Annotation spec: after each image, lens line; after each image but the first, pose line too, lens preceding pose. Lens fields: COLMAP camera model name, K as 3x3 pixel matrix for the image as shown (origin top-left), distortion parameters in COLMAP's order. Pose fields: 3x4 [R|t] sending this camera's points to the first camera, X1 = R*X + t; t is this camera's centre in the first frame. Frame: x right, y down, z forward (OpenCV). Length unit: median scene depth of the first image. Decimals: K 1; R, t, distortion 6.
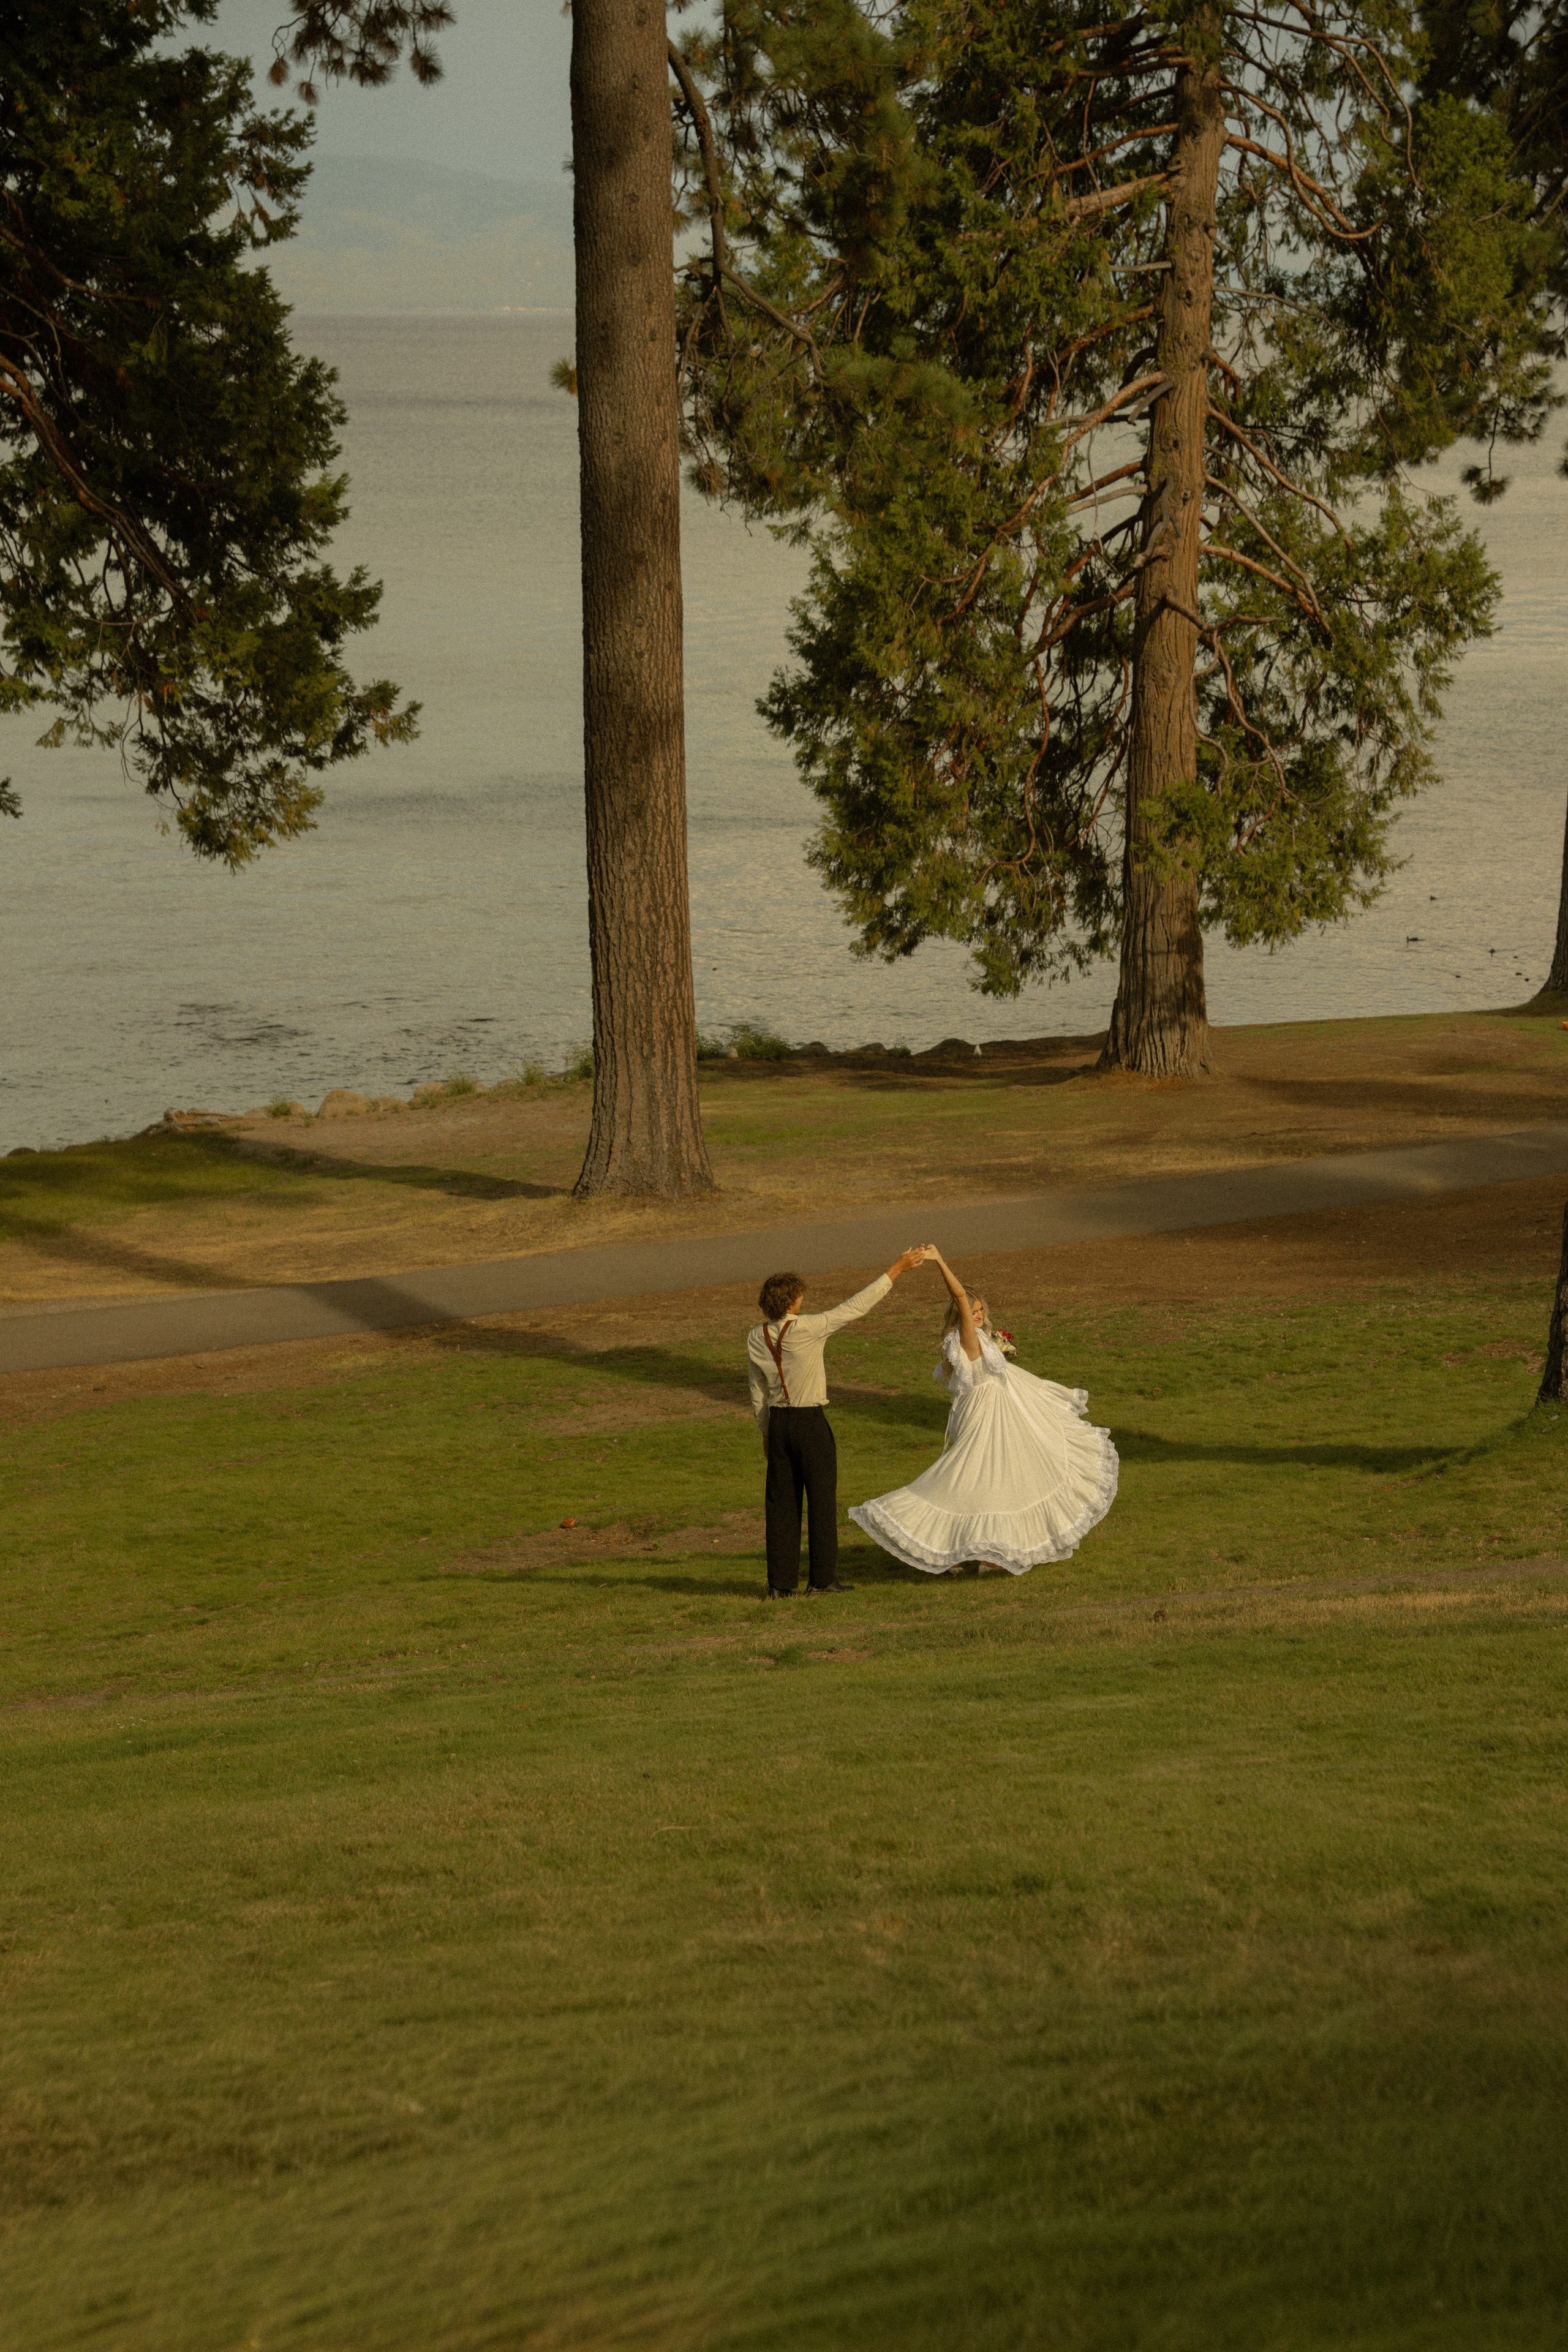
lens RADIAL K [[4356.9, 0, 783.1], [0, 4356.9, 1175.5], [0, 0, 1]] dist [0.378527, 0.000000]
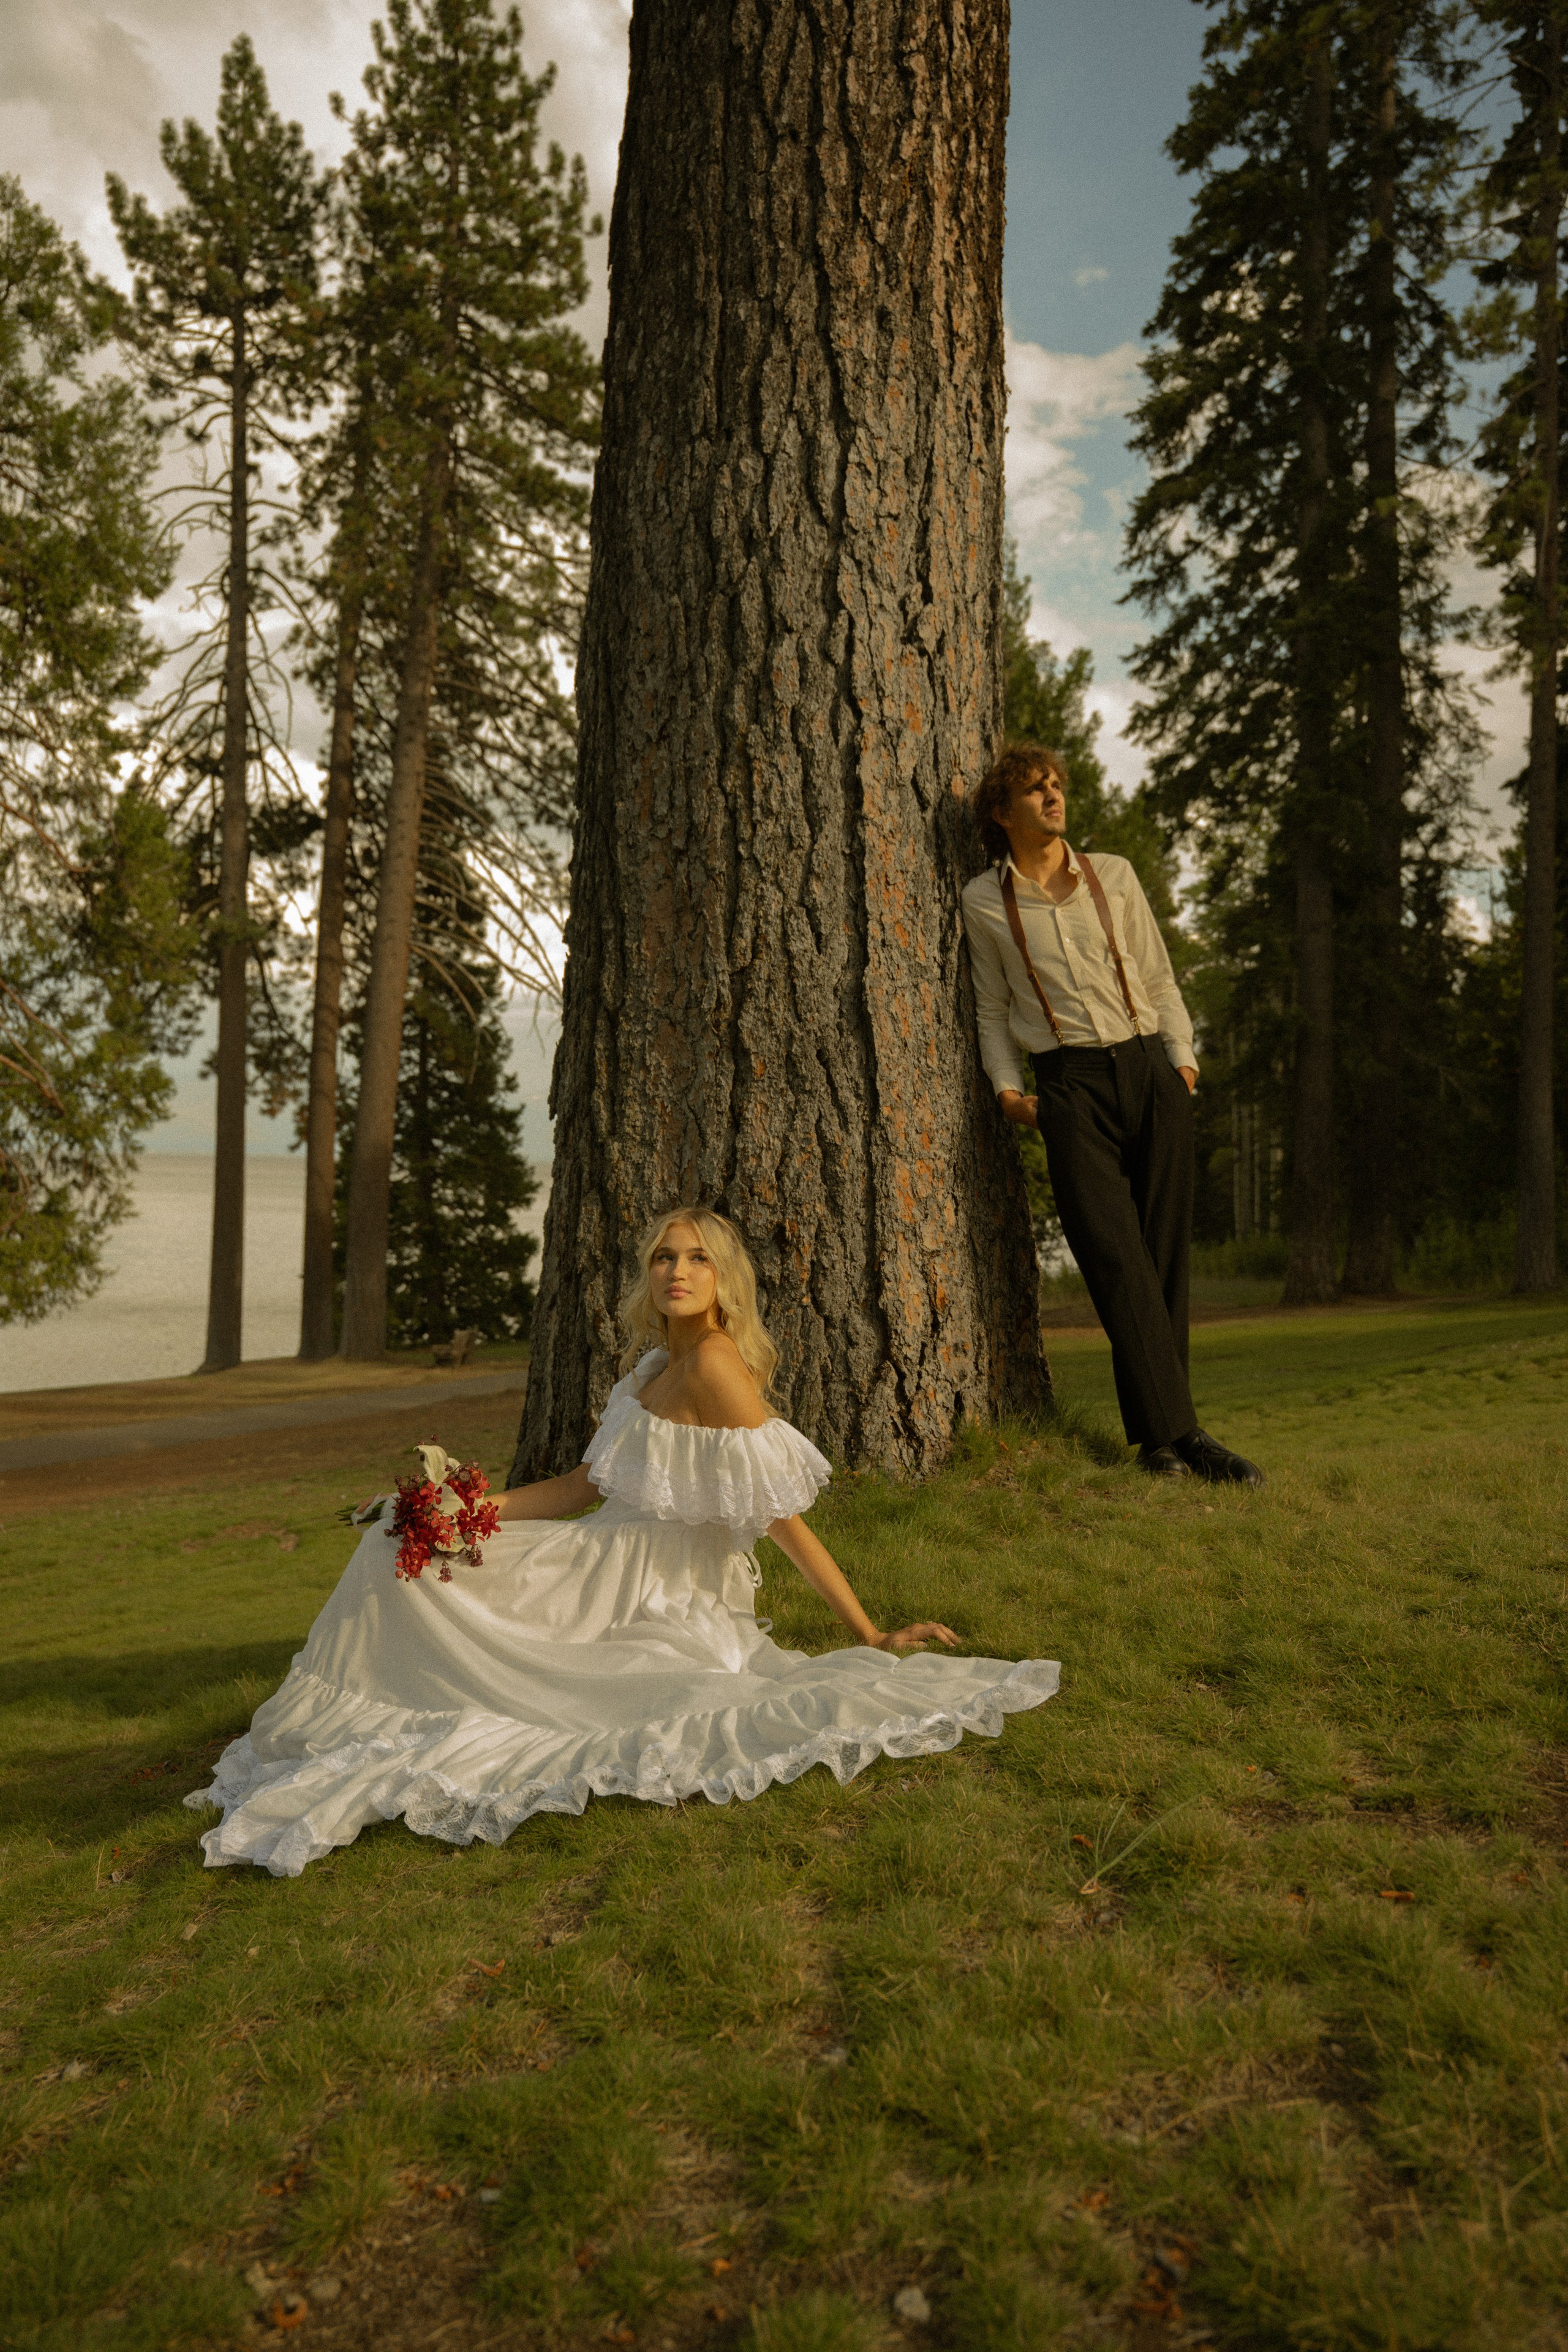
lens RADIAL K [[1895.9, 0, 782.6], [0, 1895.9, 1174.3], [0, 0, 1]] dist [-0.051721, -0.001565]
pose [[0.885649, 0.020091, 0.463921, 0.041265], [0.062630, 0.984766, -0.162212, 0.018916], [-0.460113, 0.172718, 0.870899, 0.308941]]
